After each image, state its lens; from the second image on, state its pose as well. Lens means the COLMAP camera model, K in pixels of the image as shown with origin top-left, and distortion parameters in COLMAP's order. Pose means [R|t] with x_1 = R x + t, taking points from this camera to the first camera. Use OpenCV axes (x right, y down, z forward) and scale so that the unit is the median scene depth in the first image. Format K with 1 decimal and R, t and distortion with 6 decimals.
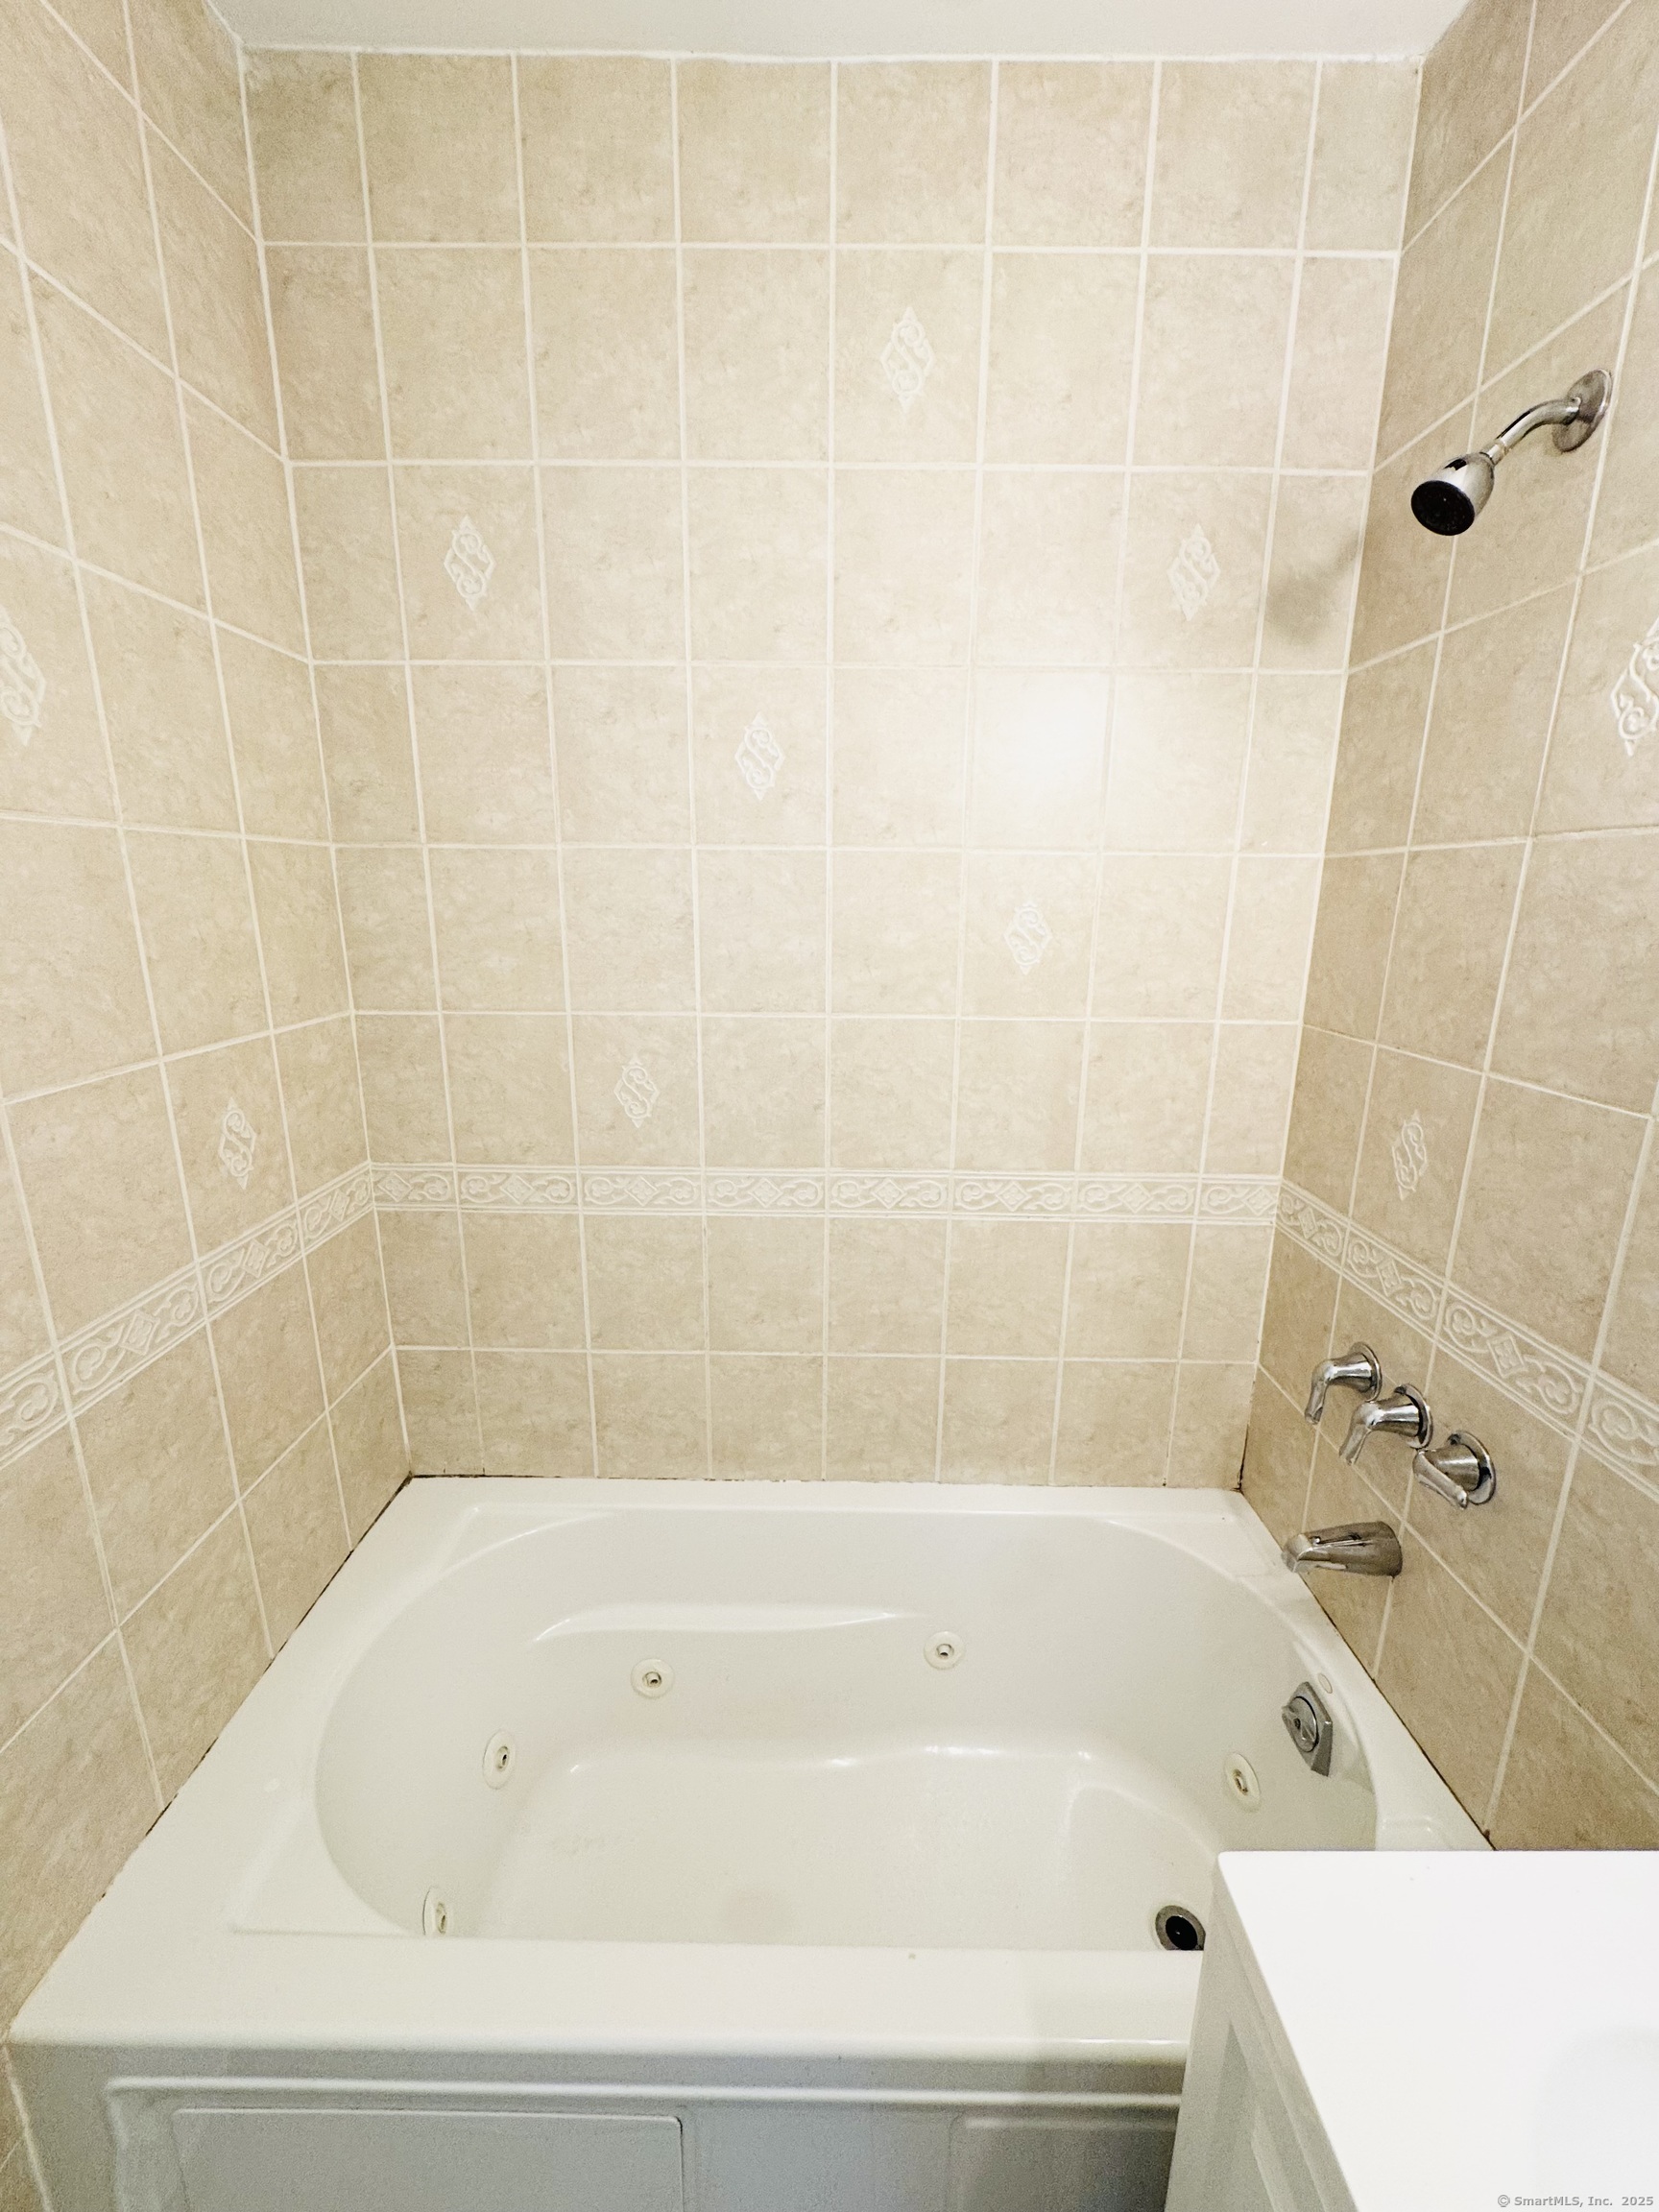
lens RADIAL K [[884.6, 0, 832.8], [0, 884.6, 1106.6], [0, 0, 1]] dist [-0.001802, -0.000220]
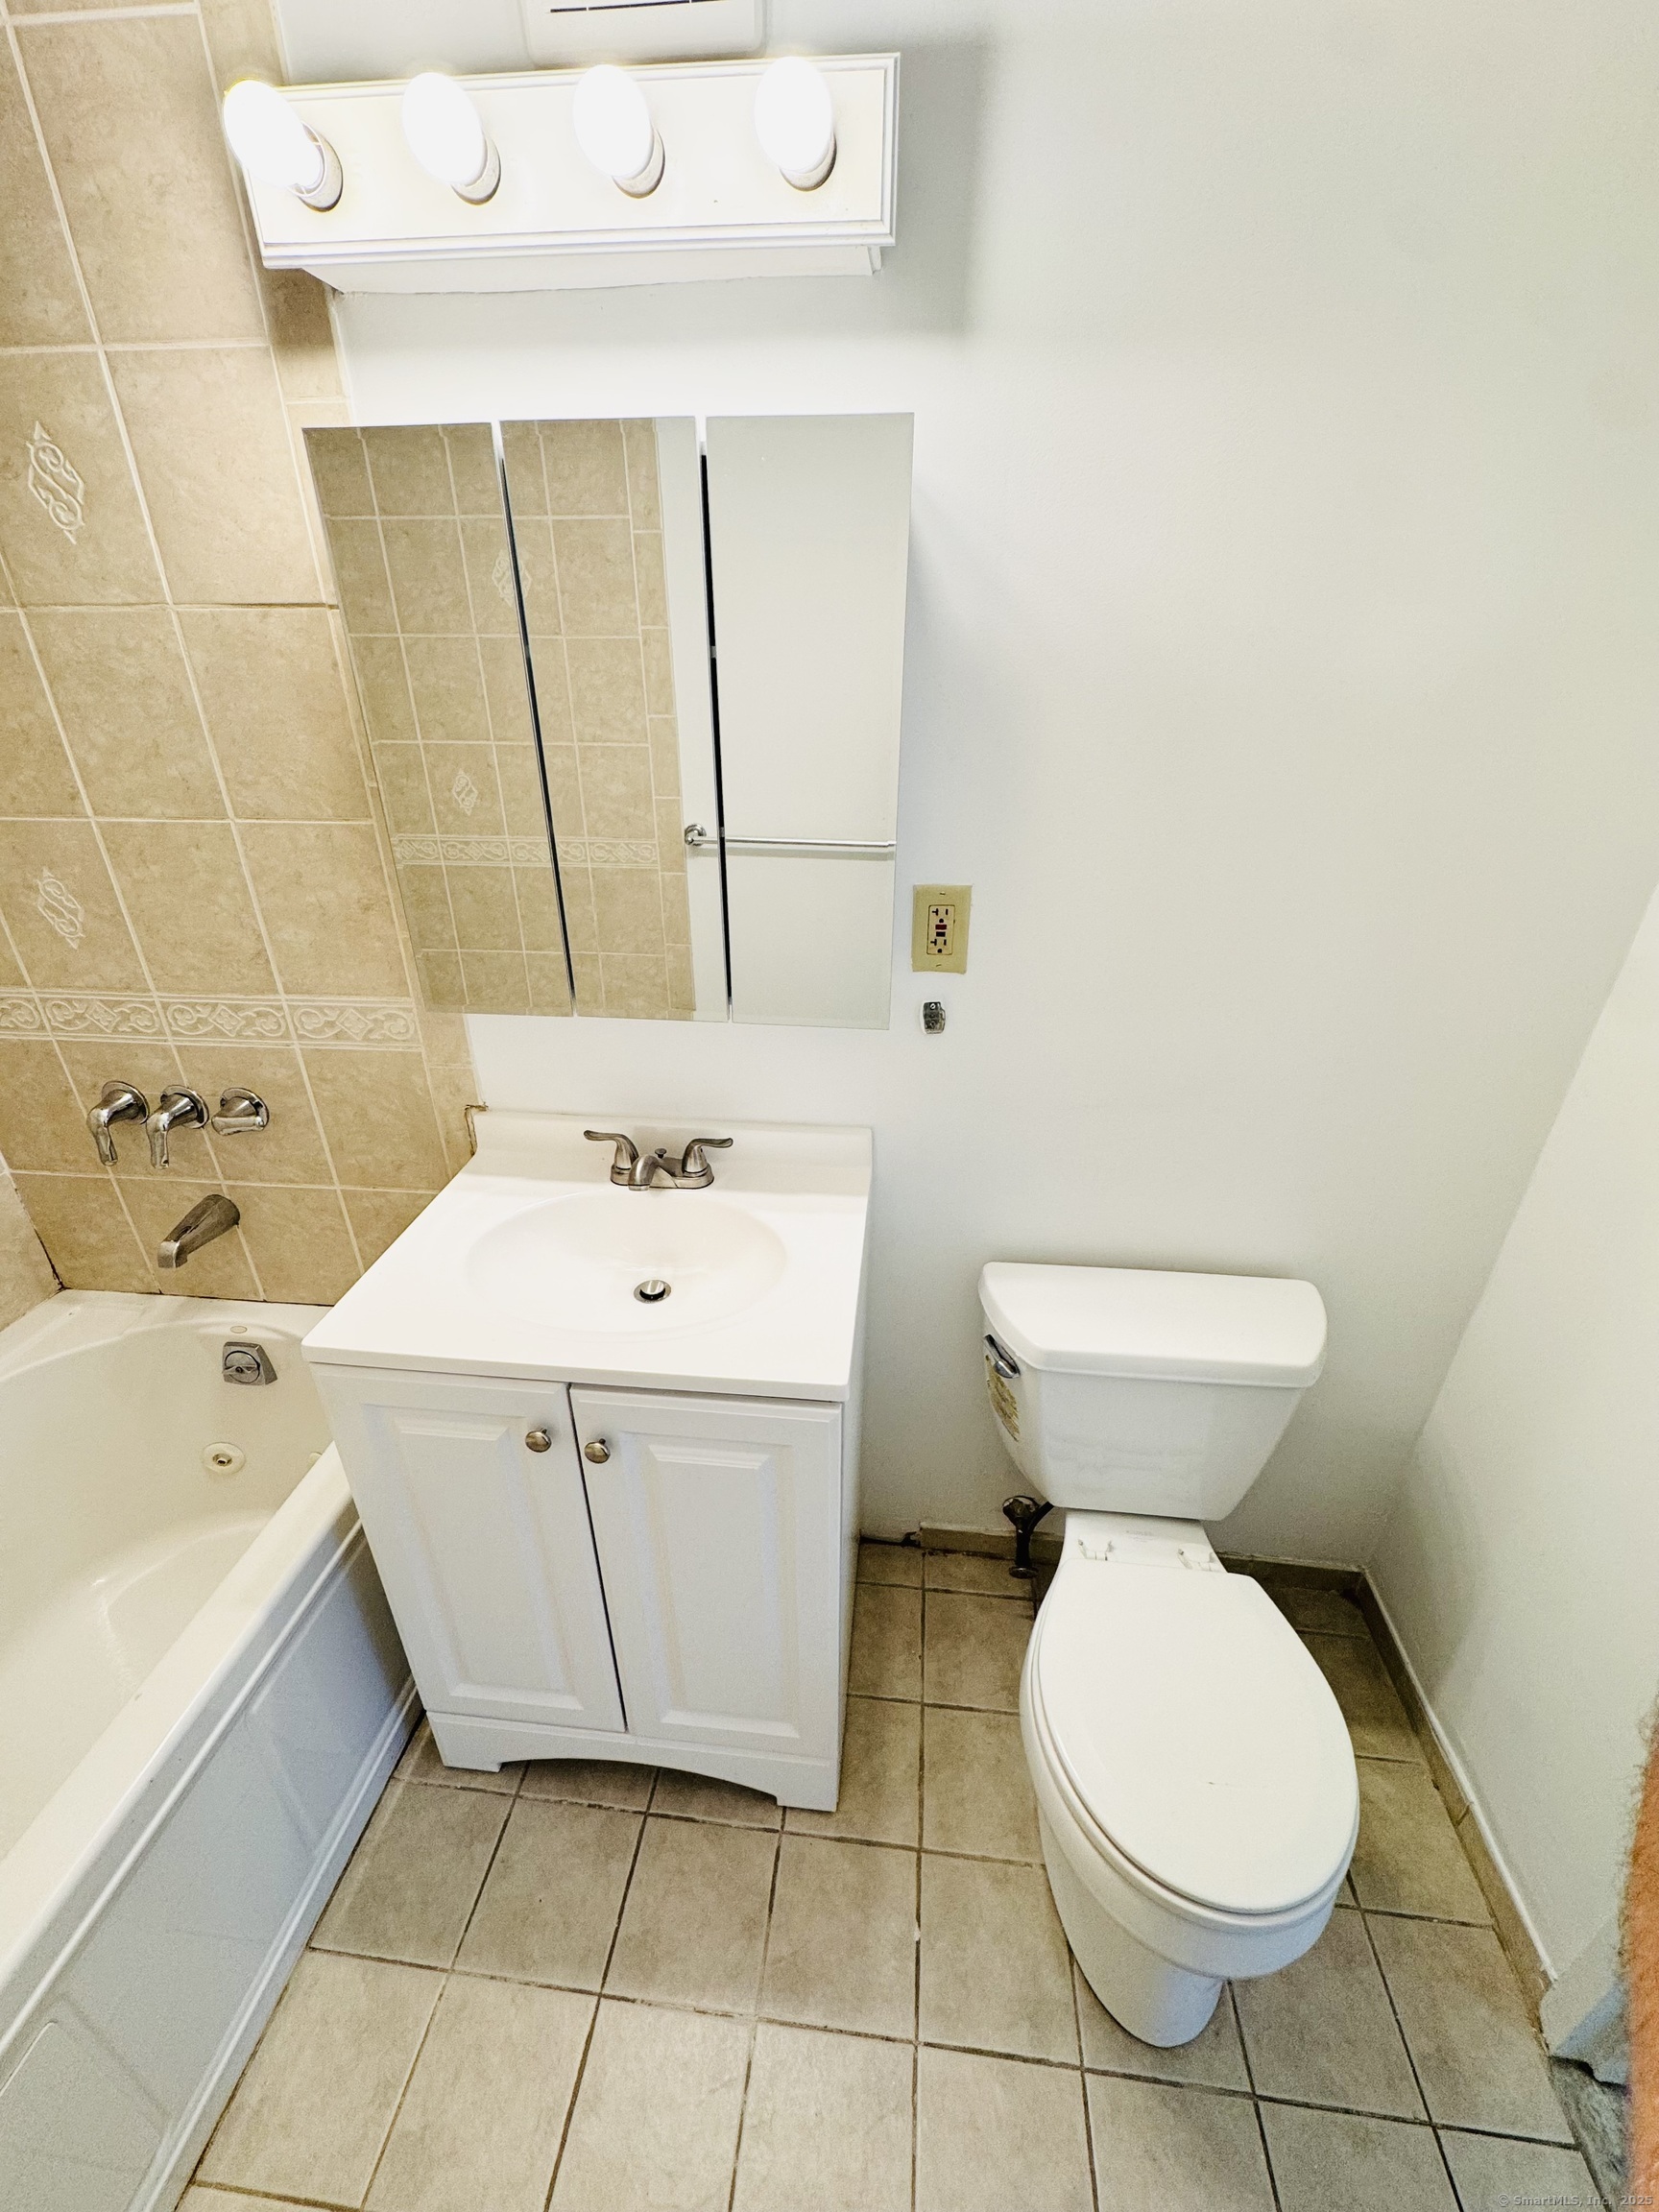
lens RADIAL K [[882.4, 0, 829.5], [0, 882.4, 1106.0], [0, 0, 1]] dist [-0.002575, -0.000183]
pose [[0.106814, -0.449585, 0.886828, -0.326115], [0.232179, 0.878550, 0.417424, 0.031316], [-0.966791, 0.161316, 0.198225, -0.130195]]
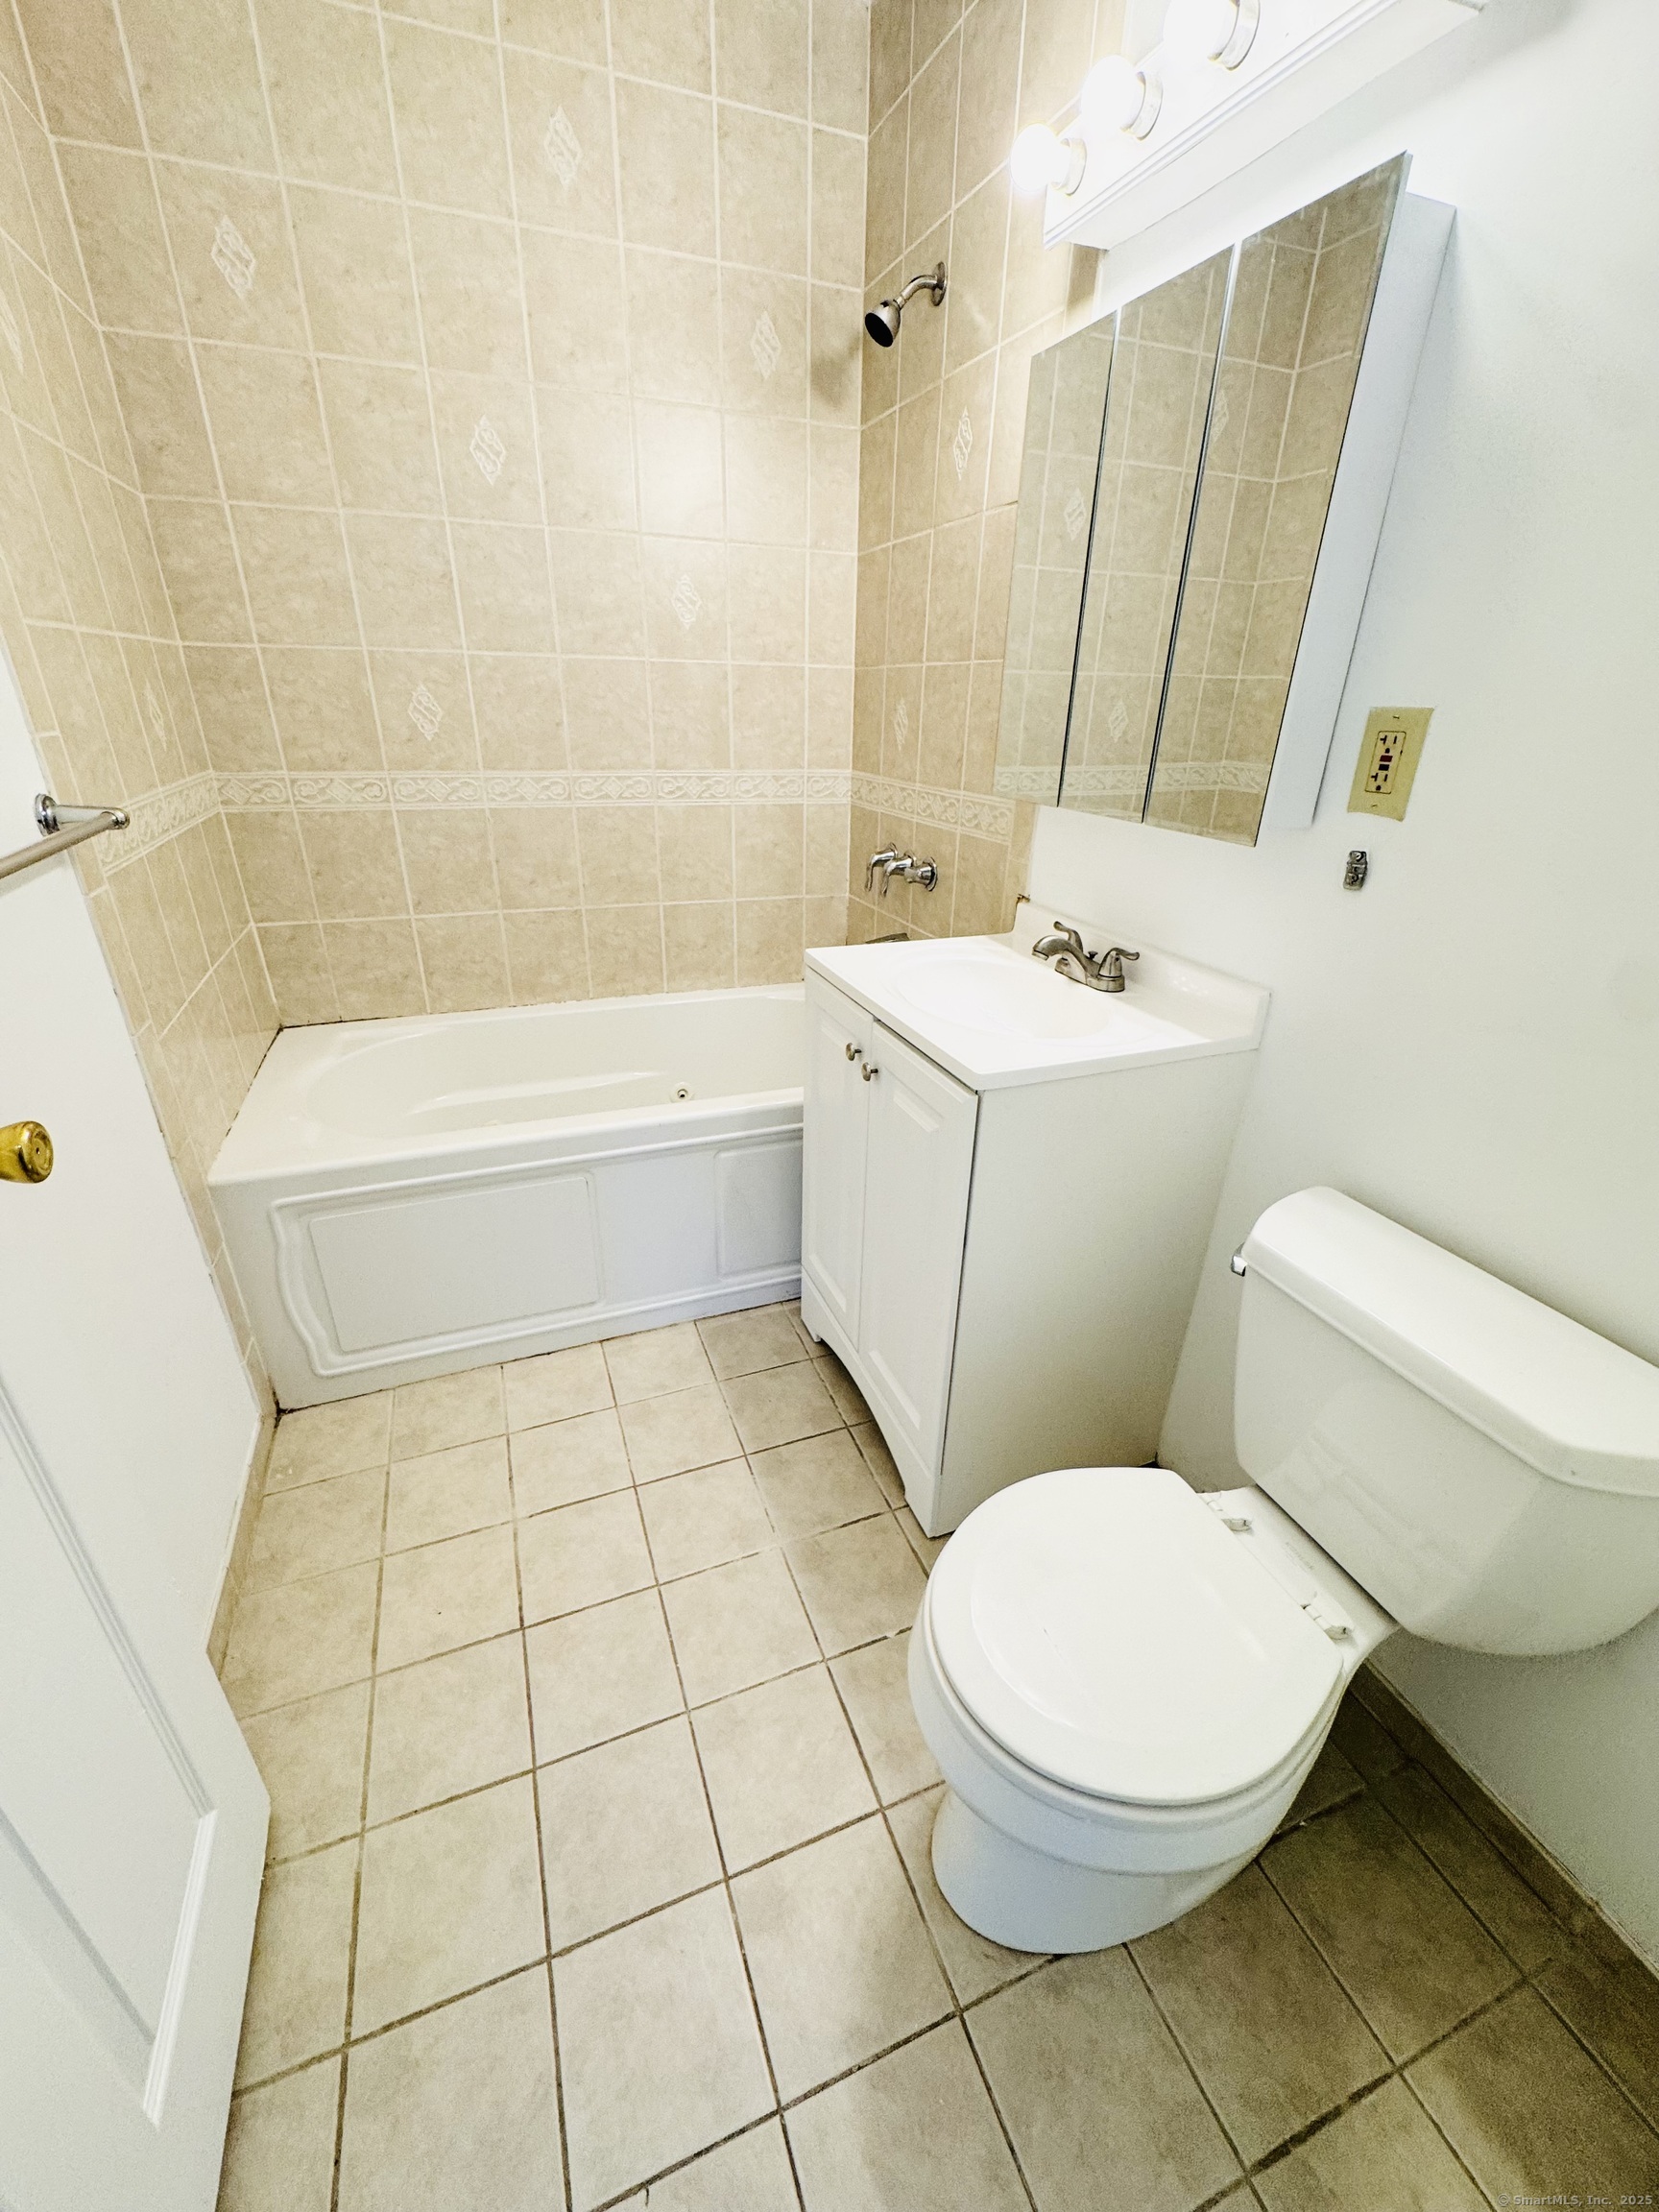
lens RADIAL K [[882.4, 0, 829.5], [0, 882.4, 1106.0], [0, 0, 1]] dist [-0.002575, -0.000183]
pose [[0.930720, -0.144967, 0.335775, -0.207778], [0.073474, 0.973485, 0.216631, 0.380904], [-0.358277, -0.176952, 0.916693, -0.714522]]
